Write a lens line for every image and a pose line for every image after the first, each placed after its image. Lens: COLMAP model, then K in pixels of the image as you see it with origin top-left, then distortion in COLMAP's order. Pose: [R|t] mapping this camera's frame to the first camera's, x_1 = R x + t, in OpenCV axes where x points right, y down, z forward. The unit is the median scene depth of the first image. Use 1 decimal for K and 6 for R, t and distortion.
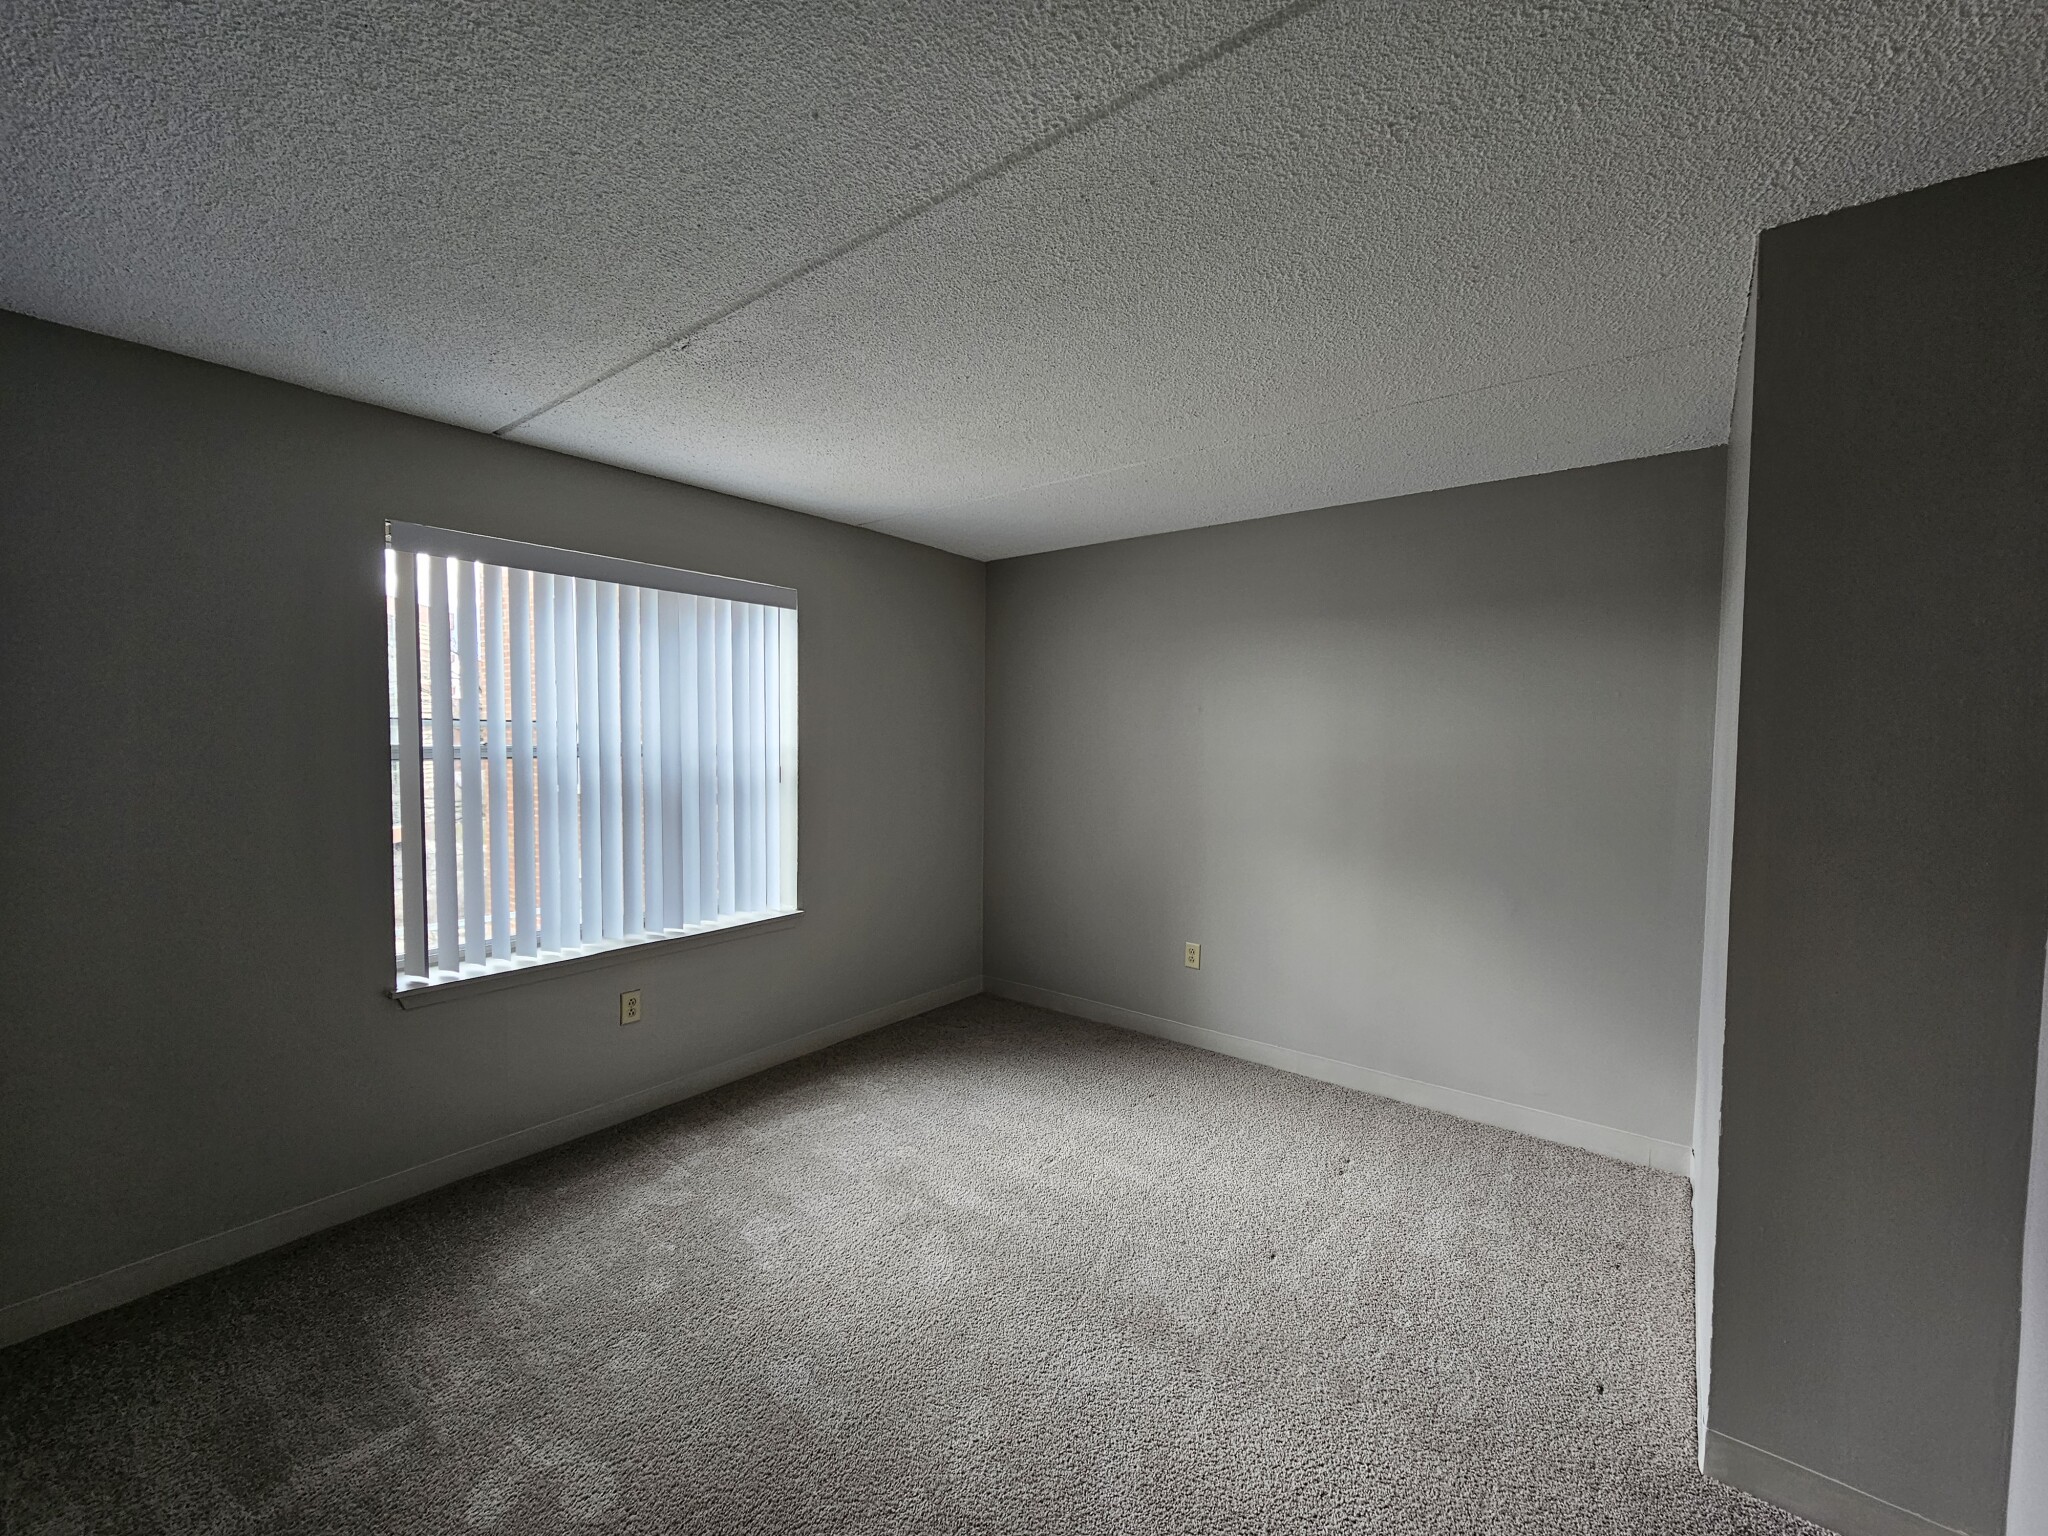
lens RADIAL K [[832.3, 0, 1030.1], [0, 832.3, 770.7], [0, 0, 1]] dist [-0.001817, 0.000031]
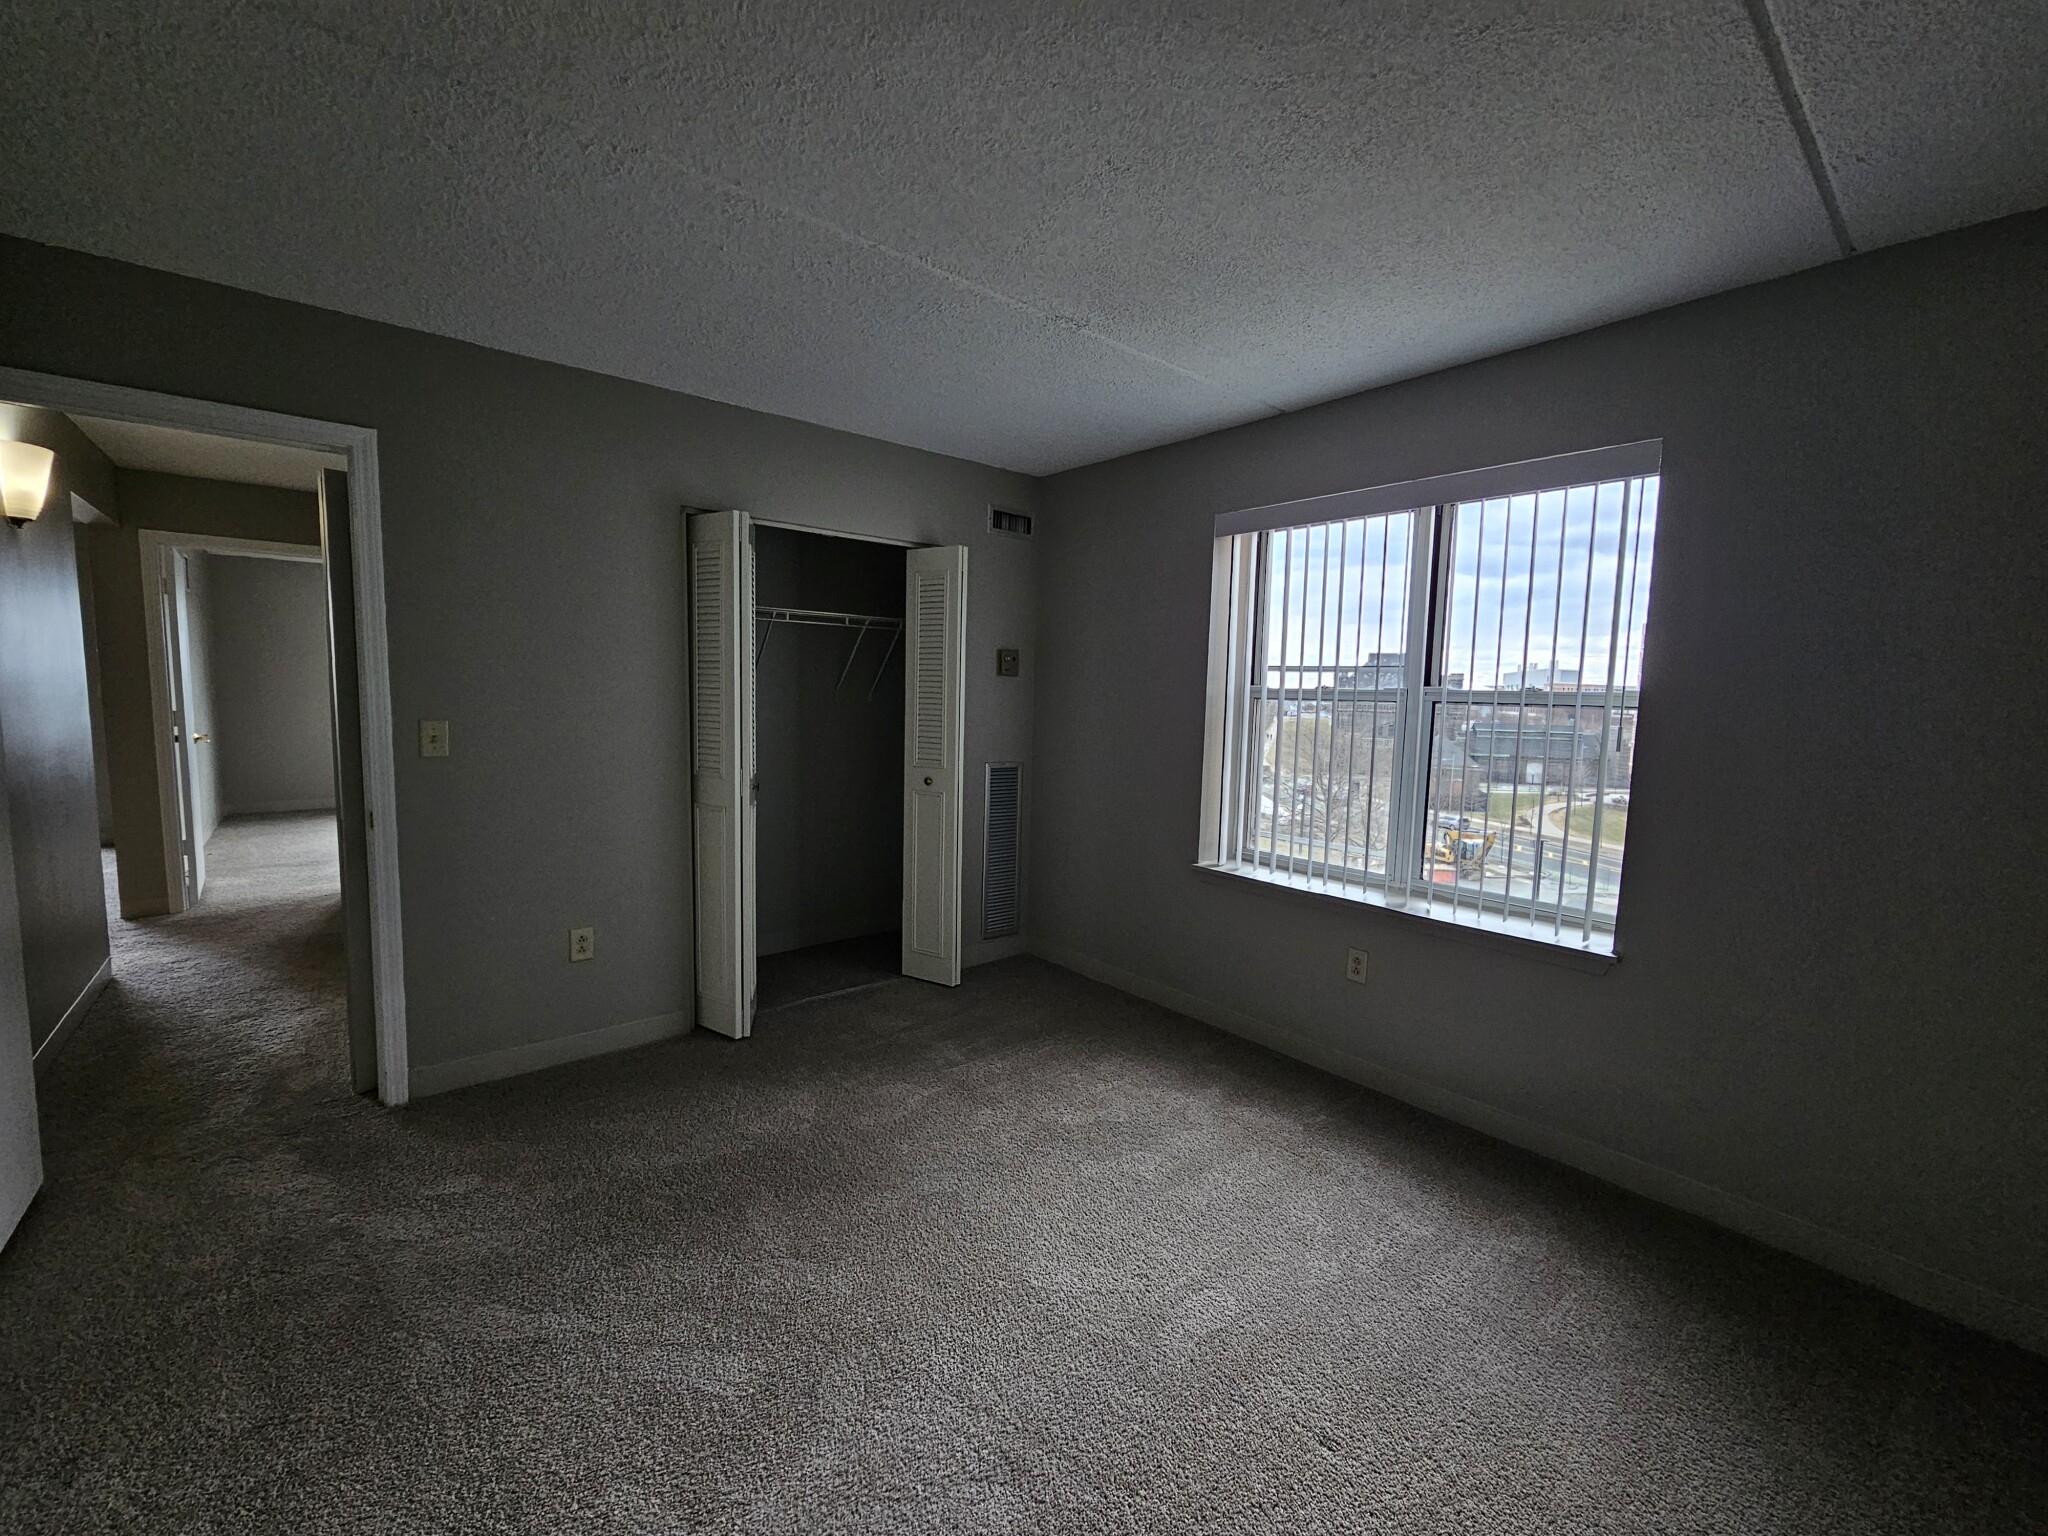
lens RADIAL K [[832.3, 0, 1030.1], [0, 832.3, 770.7], [0, 0, 1]] dist [-0.001817, 0.000031]
pose [[-0.205637, 0.075421, -0.975718, 0.575723], [-0.081780, 0.992214, 0.093932, 0.007258], [0.975205, 0.099110, -0.197868, 0.926915]]
